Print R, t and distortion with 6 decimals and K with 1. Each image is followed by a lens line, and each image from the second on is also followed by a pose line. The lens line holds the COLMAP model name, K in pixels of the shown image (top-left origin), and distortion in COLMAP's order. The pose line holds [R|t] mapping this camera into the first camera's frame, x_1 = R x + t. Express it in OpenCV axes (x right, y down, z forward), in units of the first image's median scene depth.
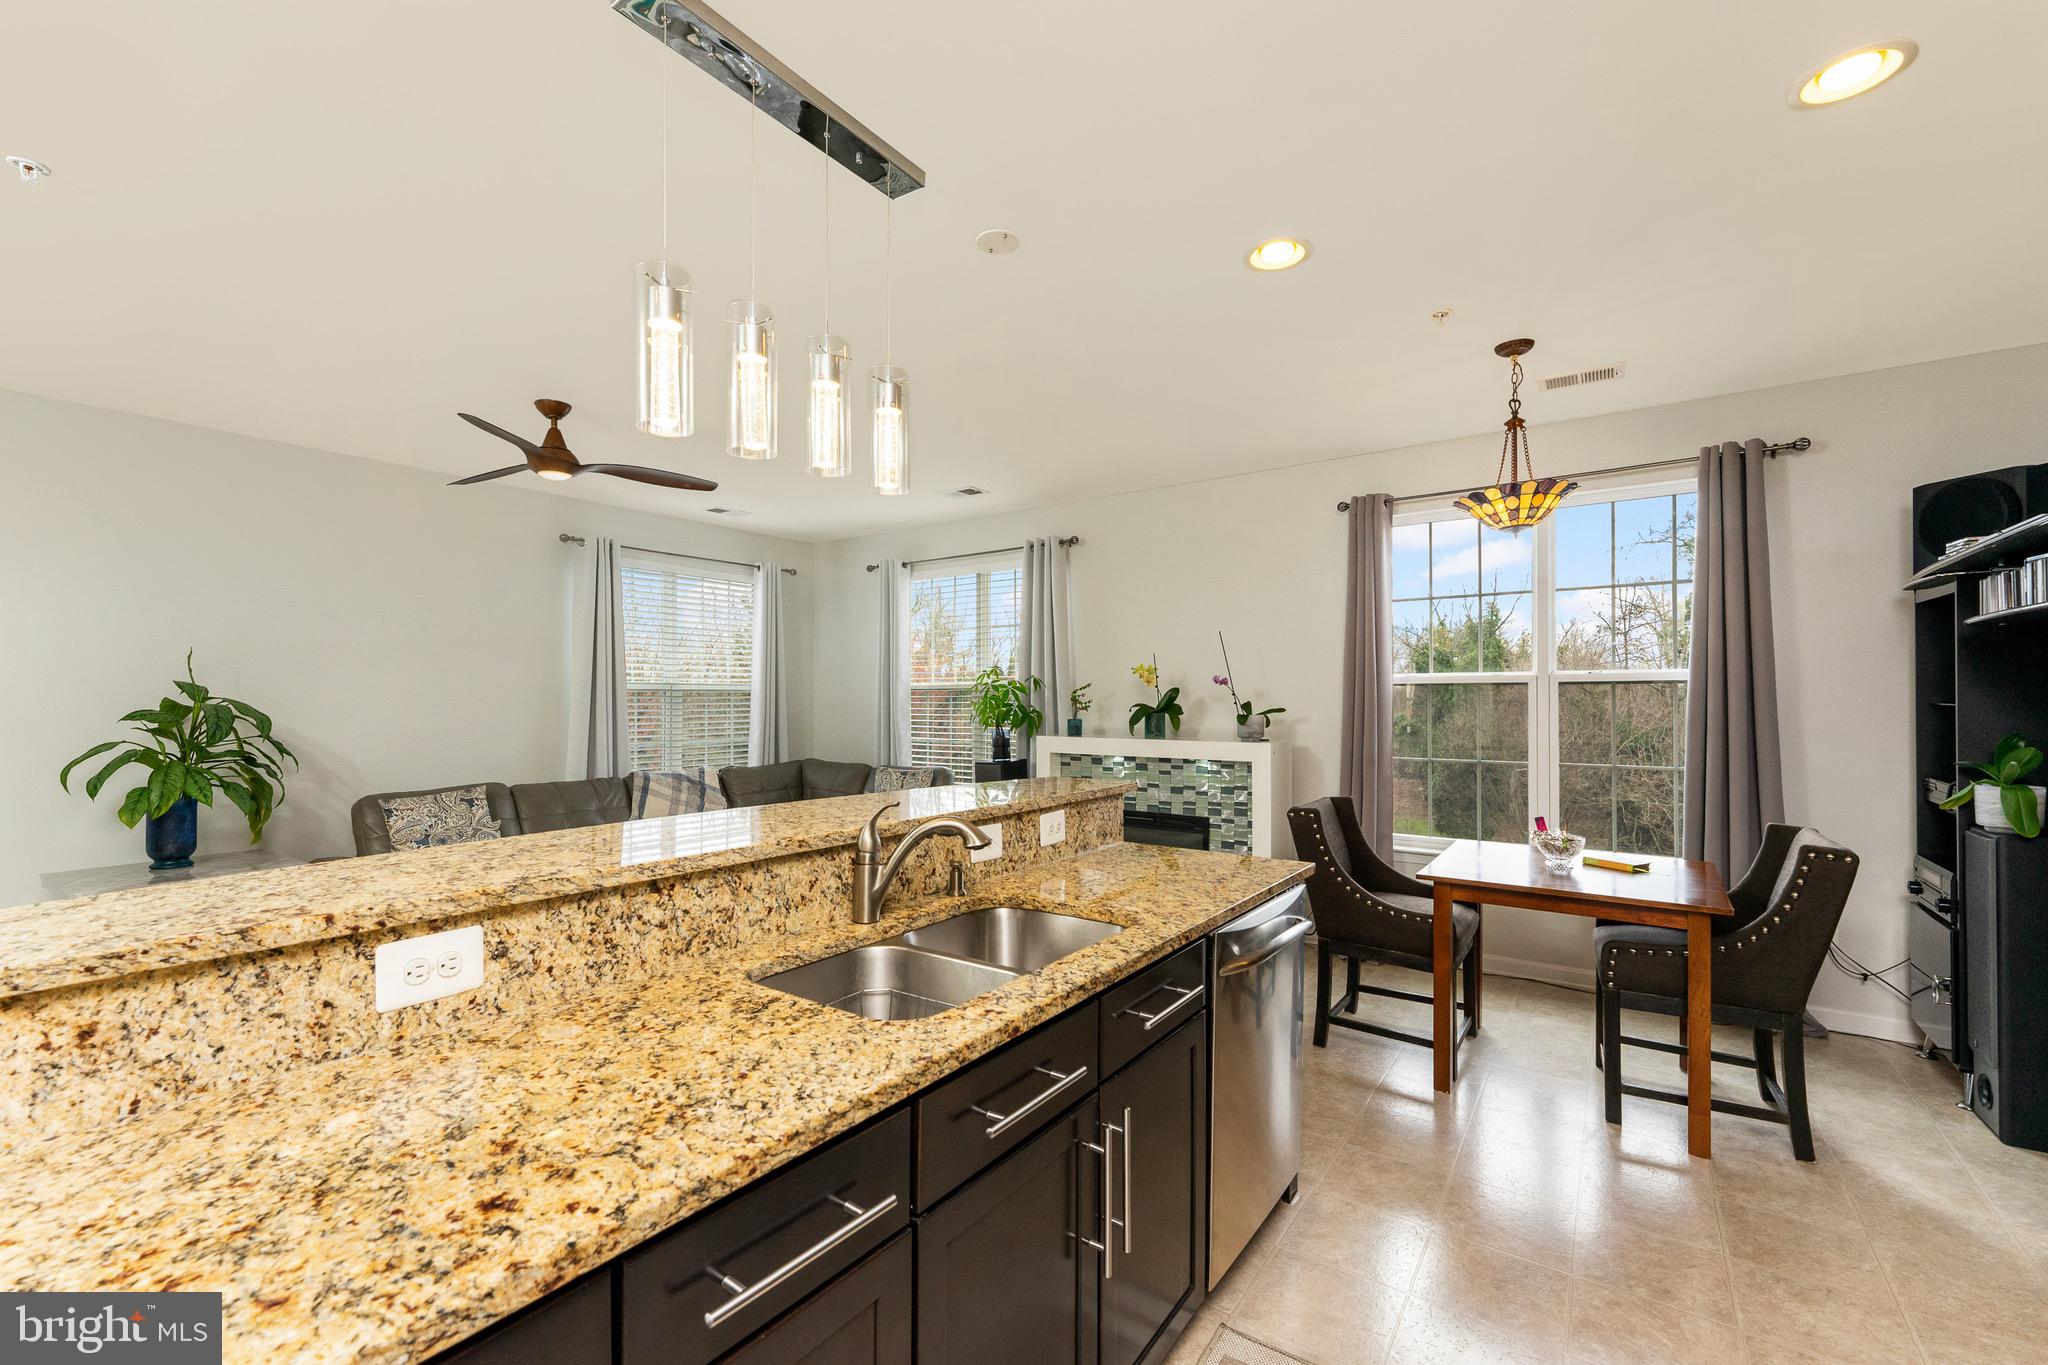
lens RADIAL K [[837.7, 0, 1030.8], [0, 837.7, 696.2], [0, 0, 1]] dist [-0.000019, 0.000575]
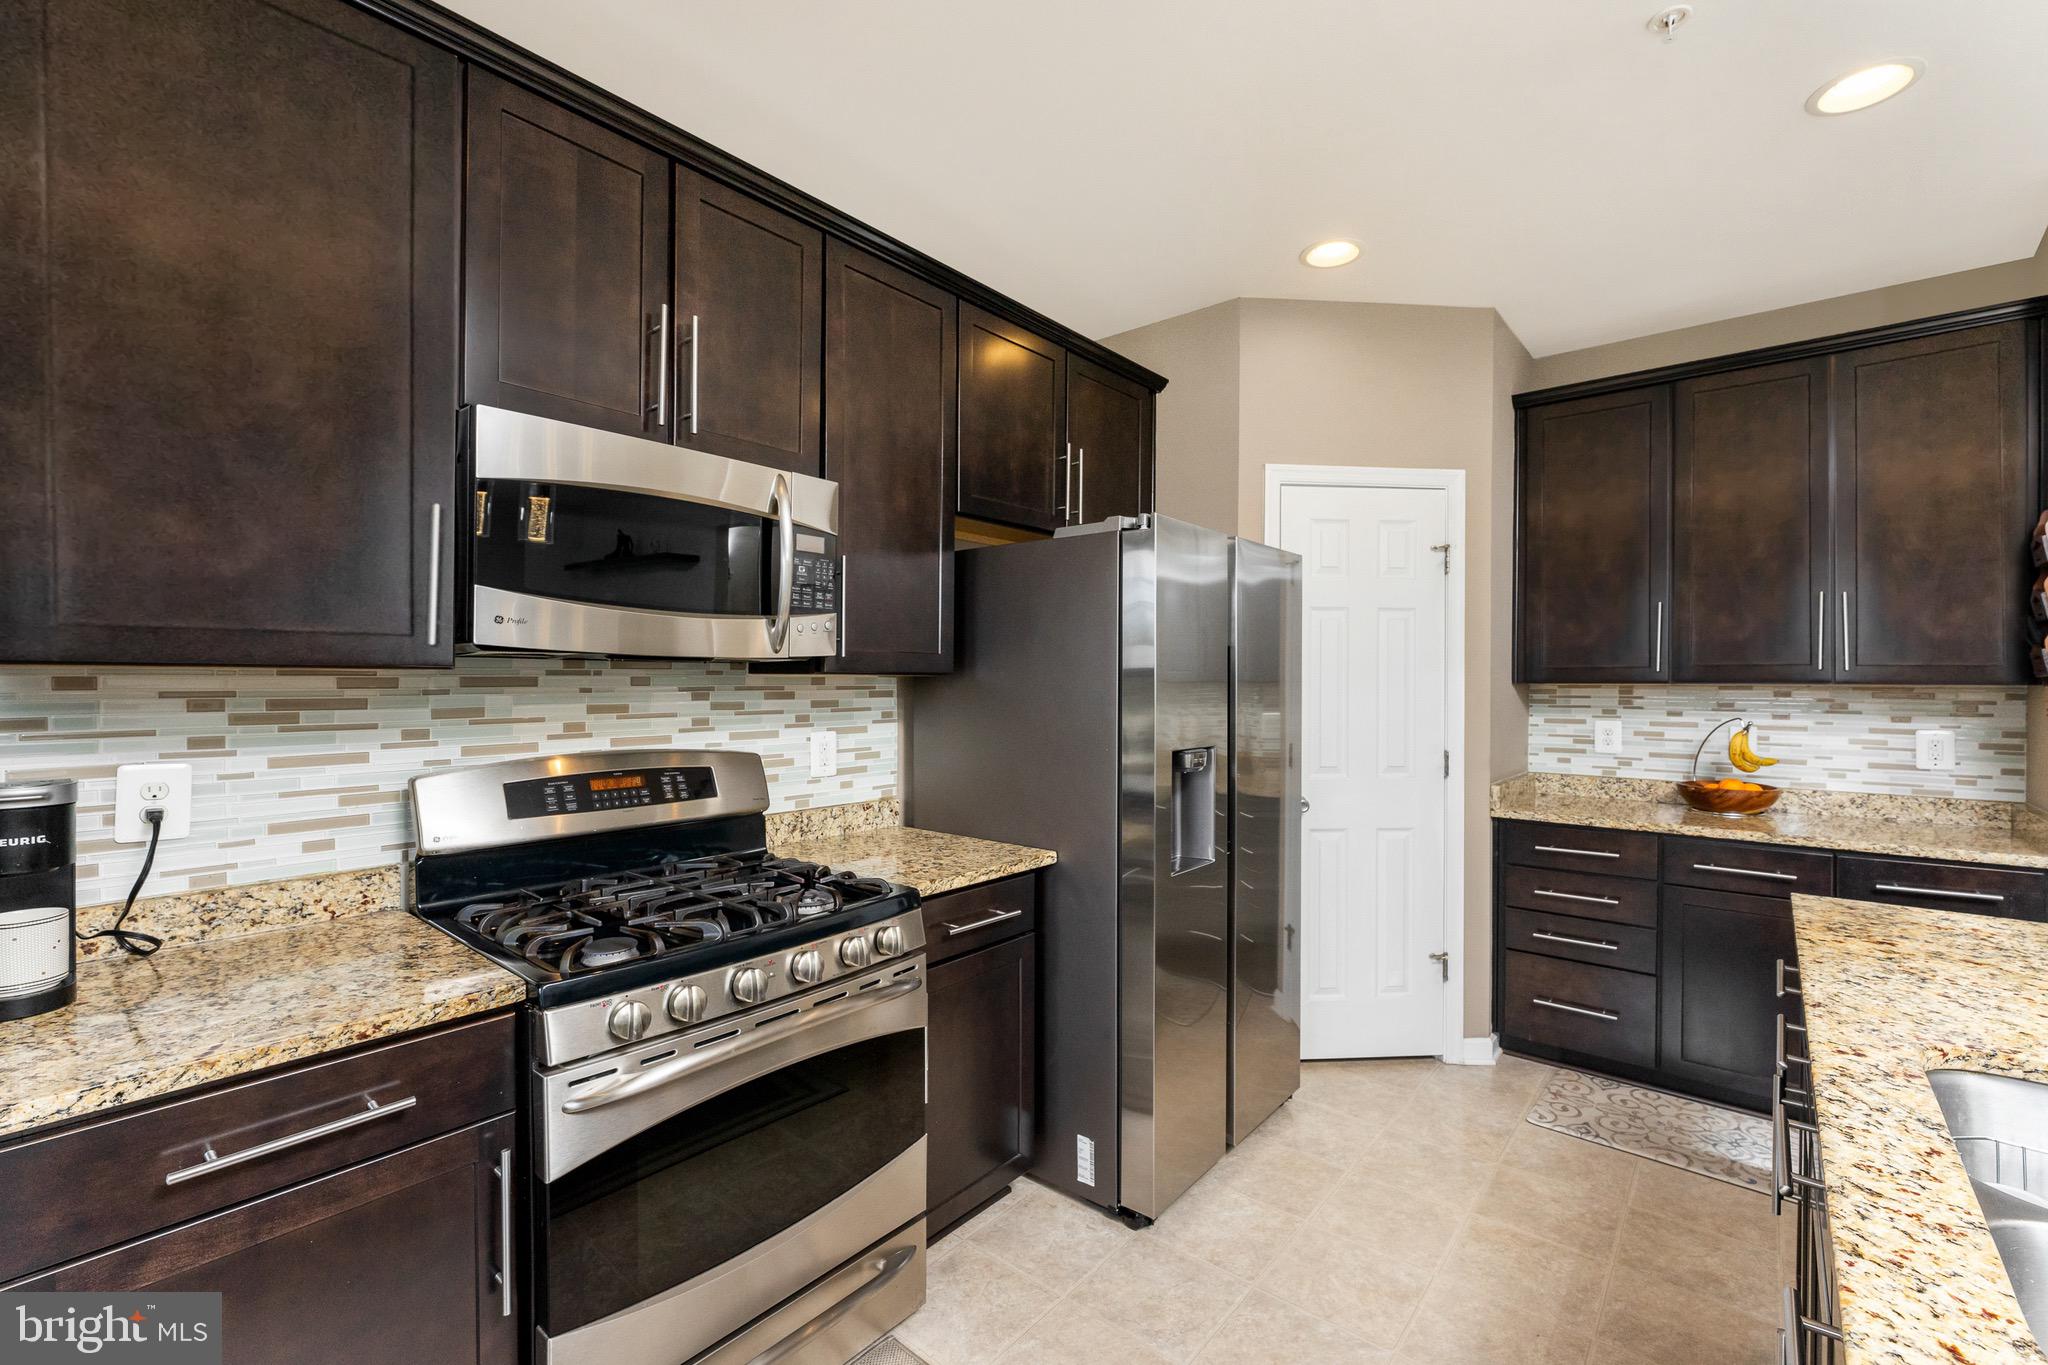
lens RADIAL K [[893.9, 0, 1019.0], [0, 893.9, 682.3], [0, 0, 1]] dist [-0.002756, -0.000547]
pose [[-0.996438, -0.004157, 0.084226, 0.235702], [-0.003944, 0.999989, 0.002688, 0.003544], [-0.084237, 0.002346, -0.996443, 0.651548]]
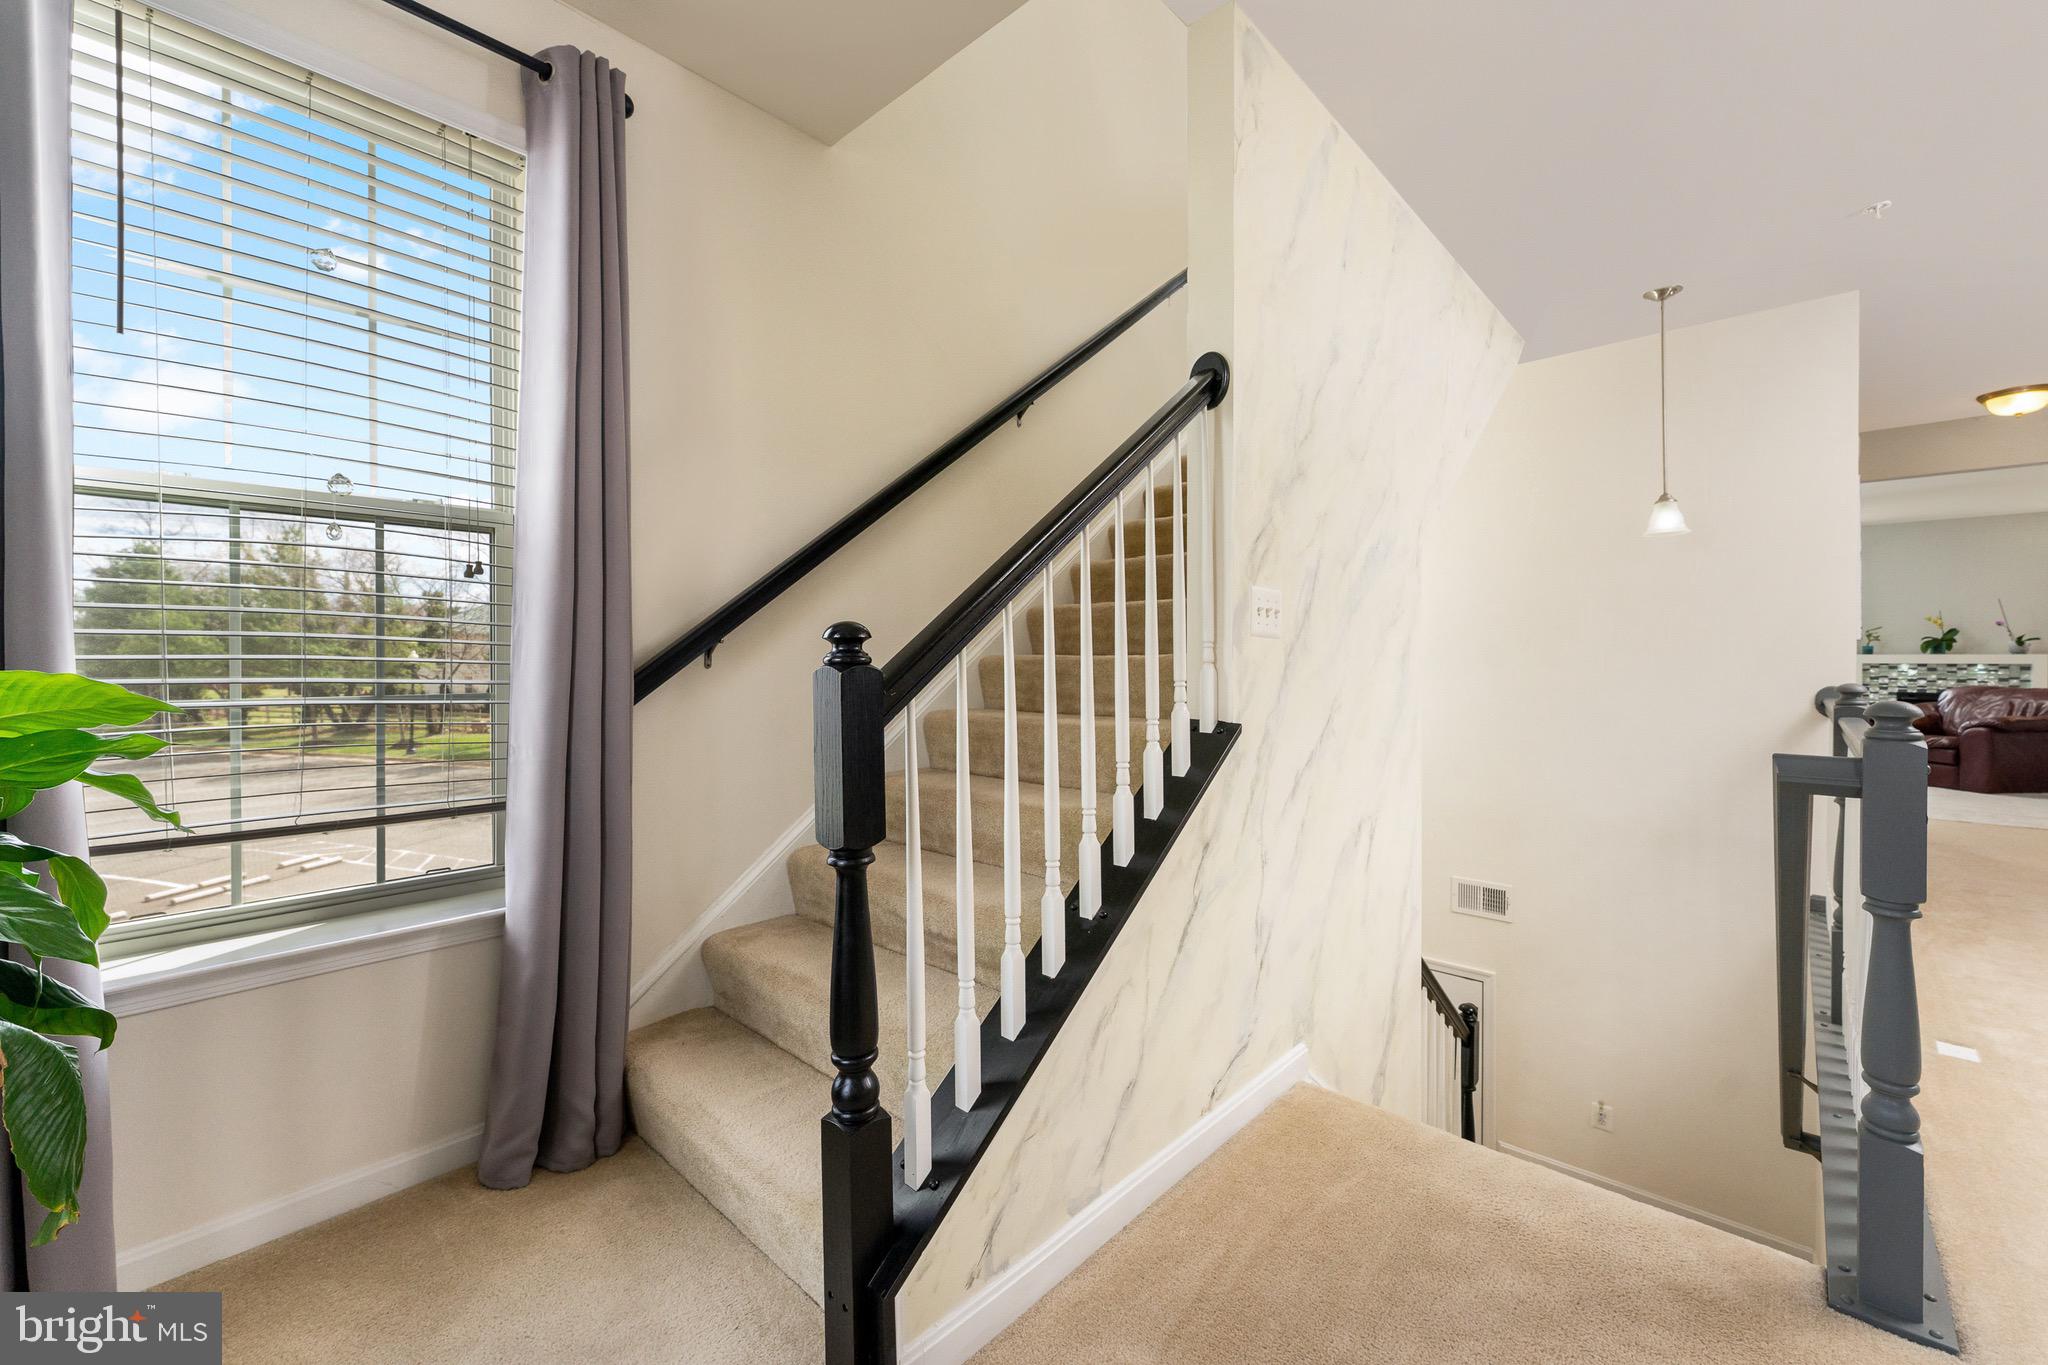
lens RADIAL K [[837.7, 0, 1024.1], [0, 837.7, 660.6], [0, 0, 1]] dist [-0.000019, 0.000575]
pose [[0.992109, 0.001948, -0.125361, -2.316711], [-0.001034, 0.999972, 0.007355, 0.070851], [0.125372, -0.007167, 0.992084, -1.601866]]
